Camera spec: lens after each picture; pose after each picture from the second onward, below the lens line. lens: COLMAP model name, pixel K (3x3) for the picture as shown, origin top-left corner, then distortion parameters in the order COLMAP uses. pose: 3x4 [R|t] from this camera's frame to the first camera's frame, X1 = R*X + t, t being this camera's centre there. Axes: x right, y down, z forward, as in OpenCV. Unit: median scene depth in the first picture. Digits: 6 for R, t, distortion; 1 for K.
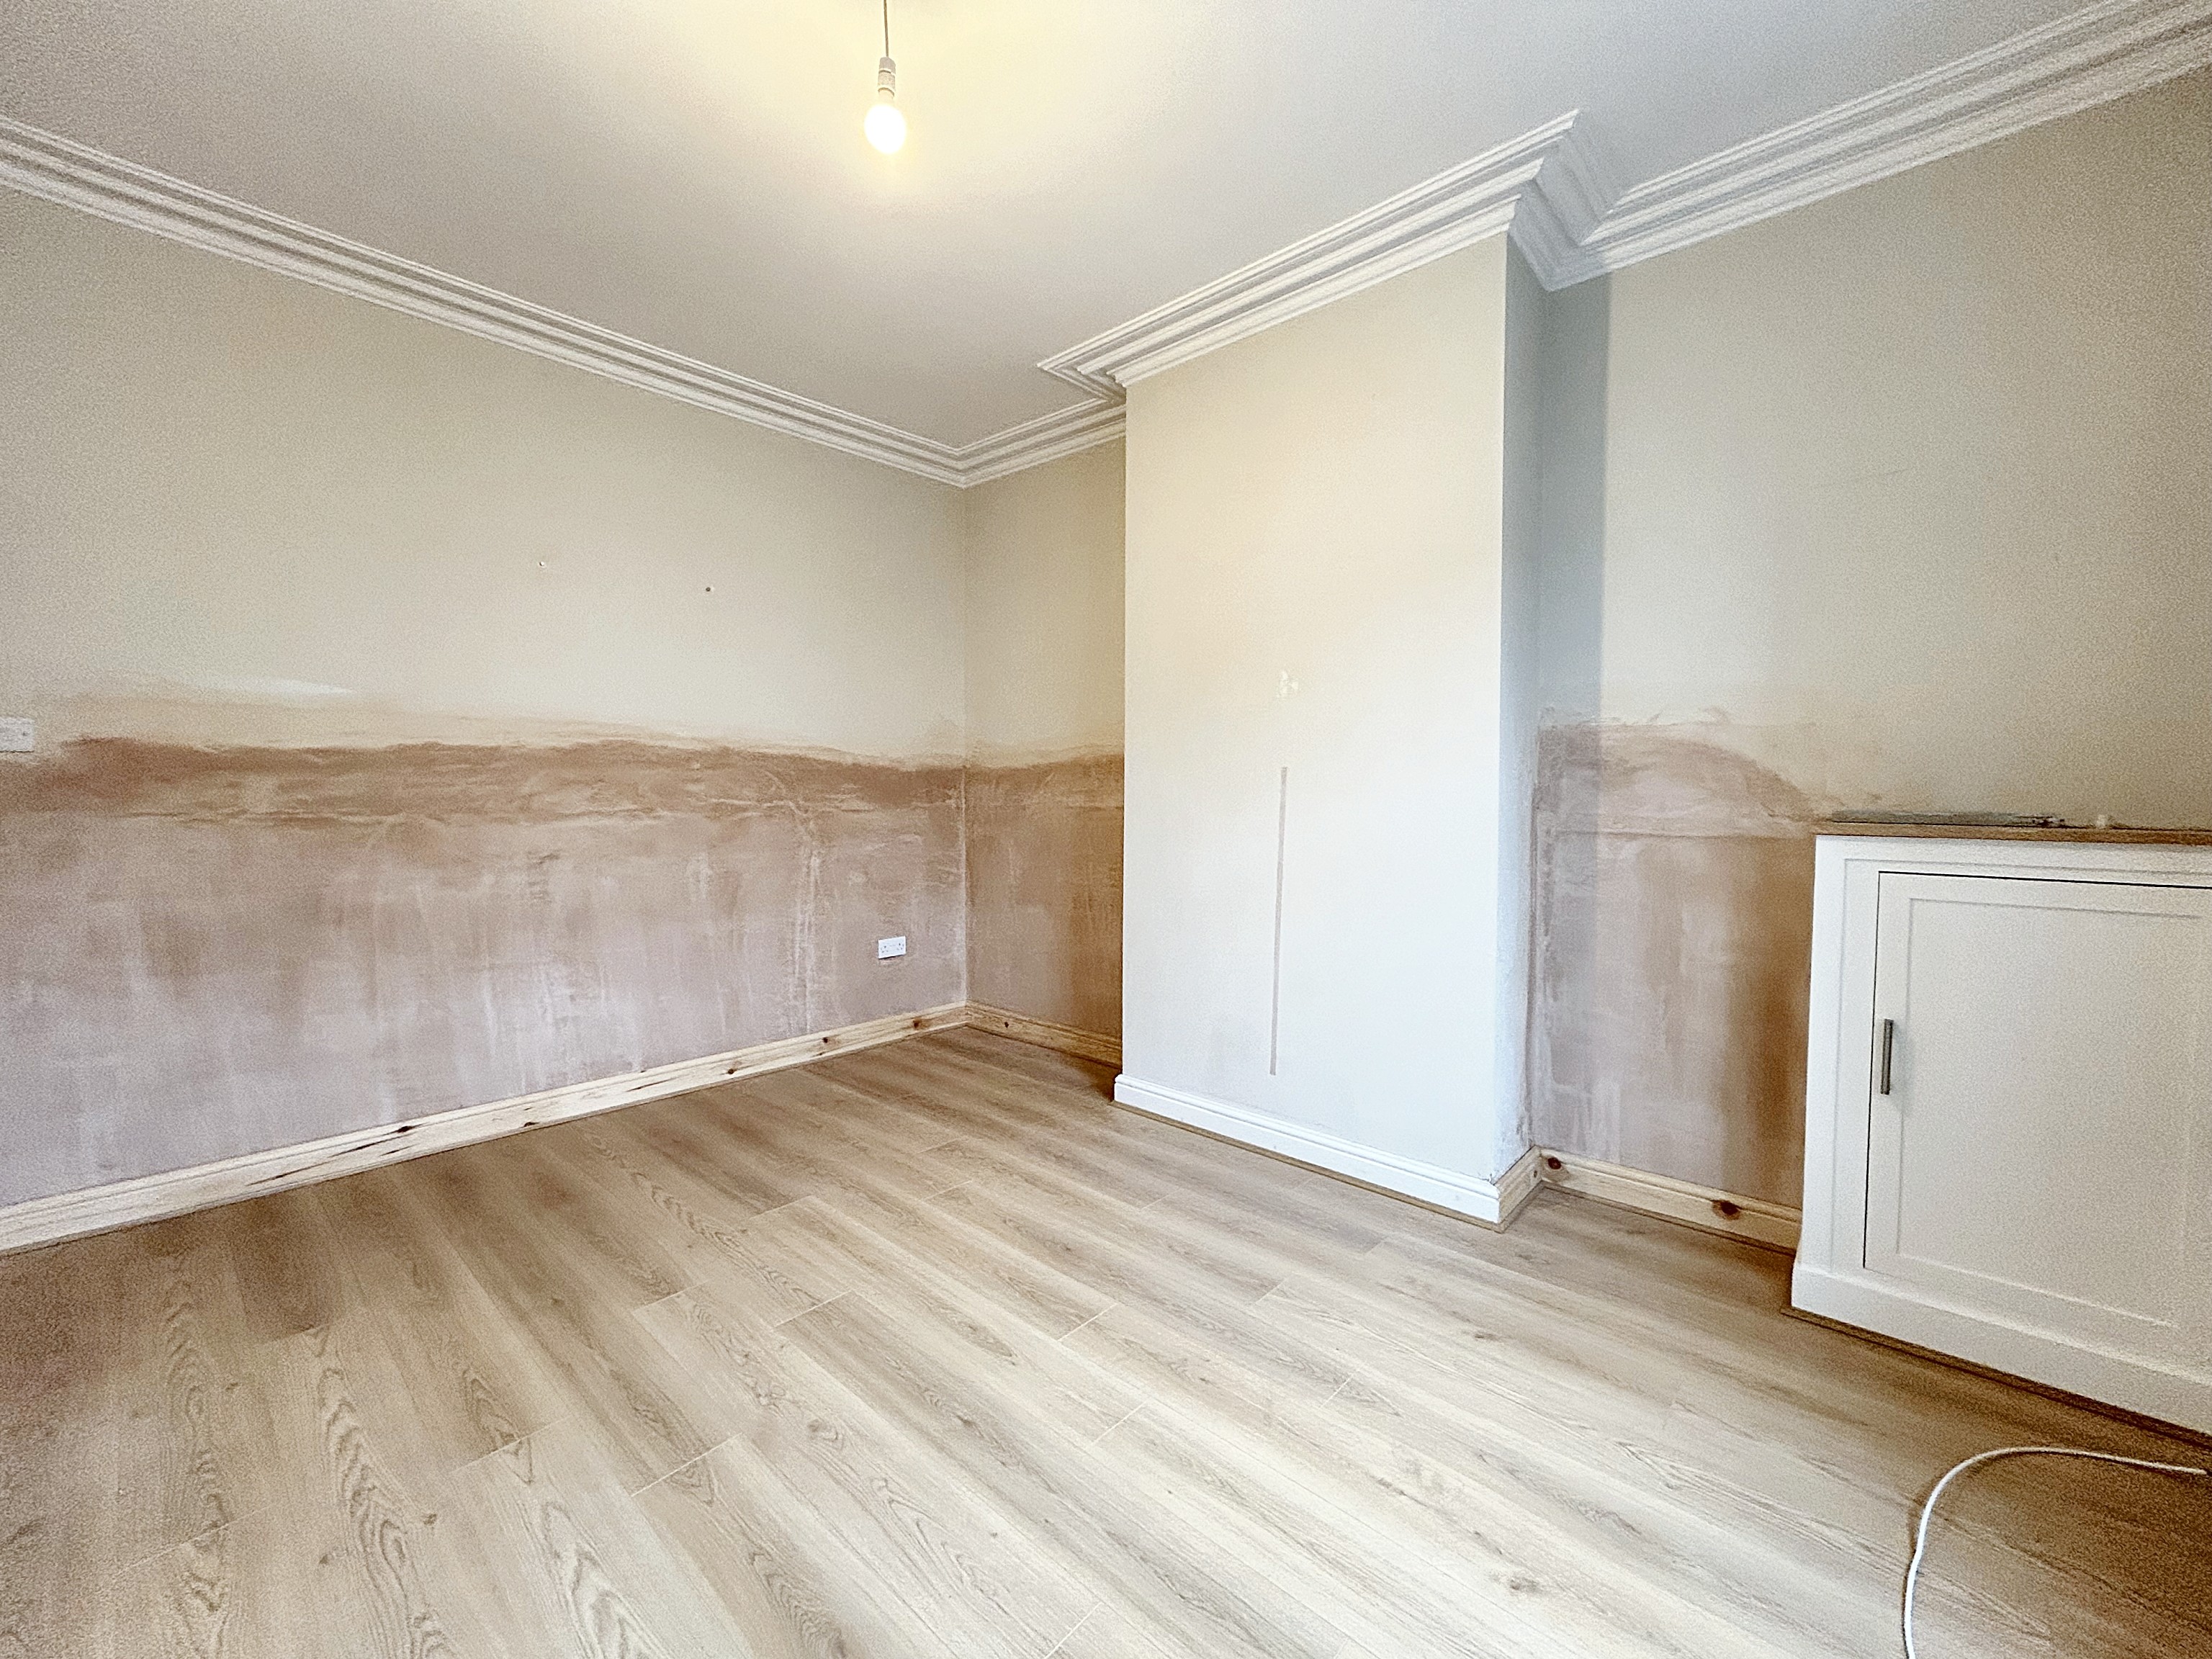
lens RADIAL K [[894.4, 0, 1099.2], [0, 894.4, 819.5], [0, 0, 1]] dist [-0.003120, 0.001621]
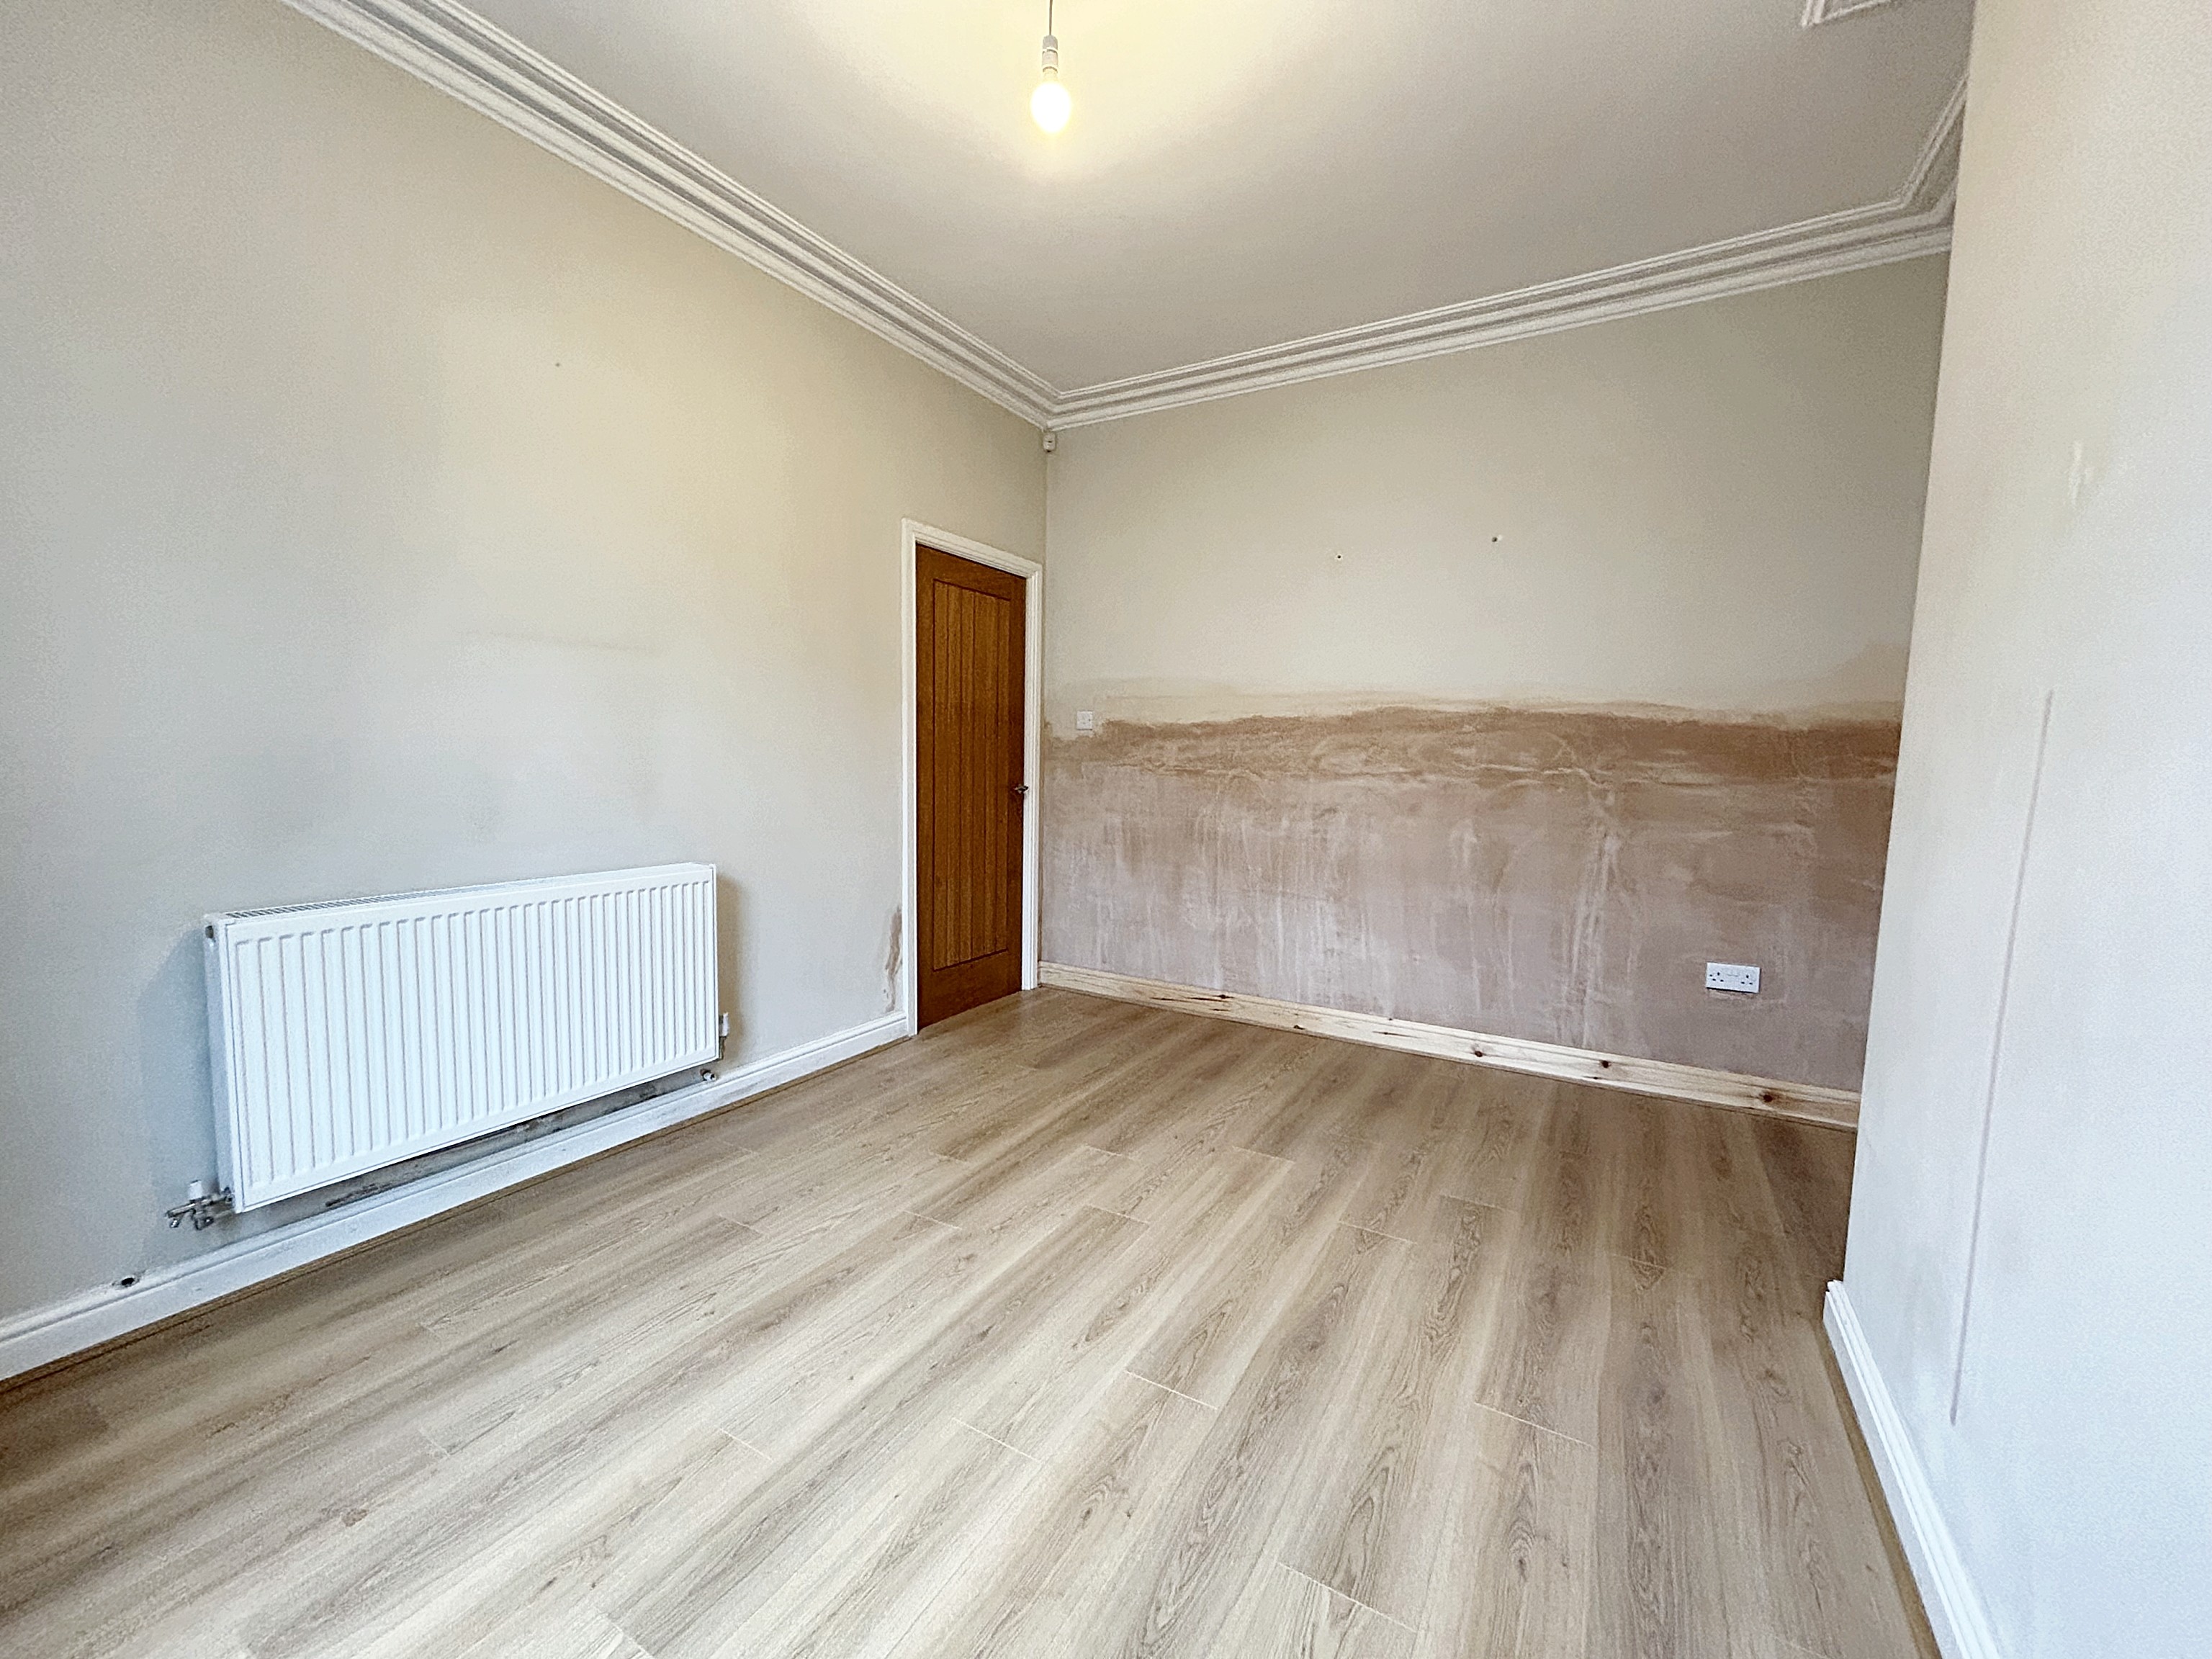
lens RADIAL K [[894.4, 0, 1117.8], [0, 894.4, 820.1], [0, 0, 1]] dist [-0.003120, 0.001621]
pose [[0.212374, 0.074091, -0.974375, 0.513534], [-0.047552, 0.996724, 0.065426, -0.009051], [0.976031, 0.032439, 0.215202, 0.526060]]
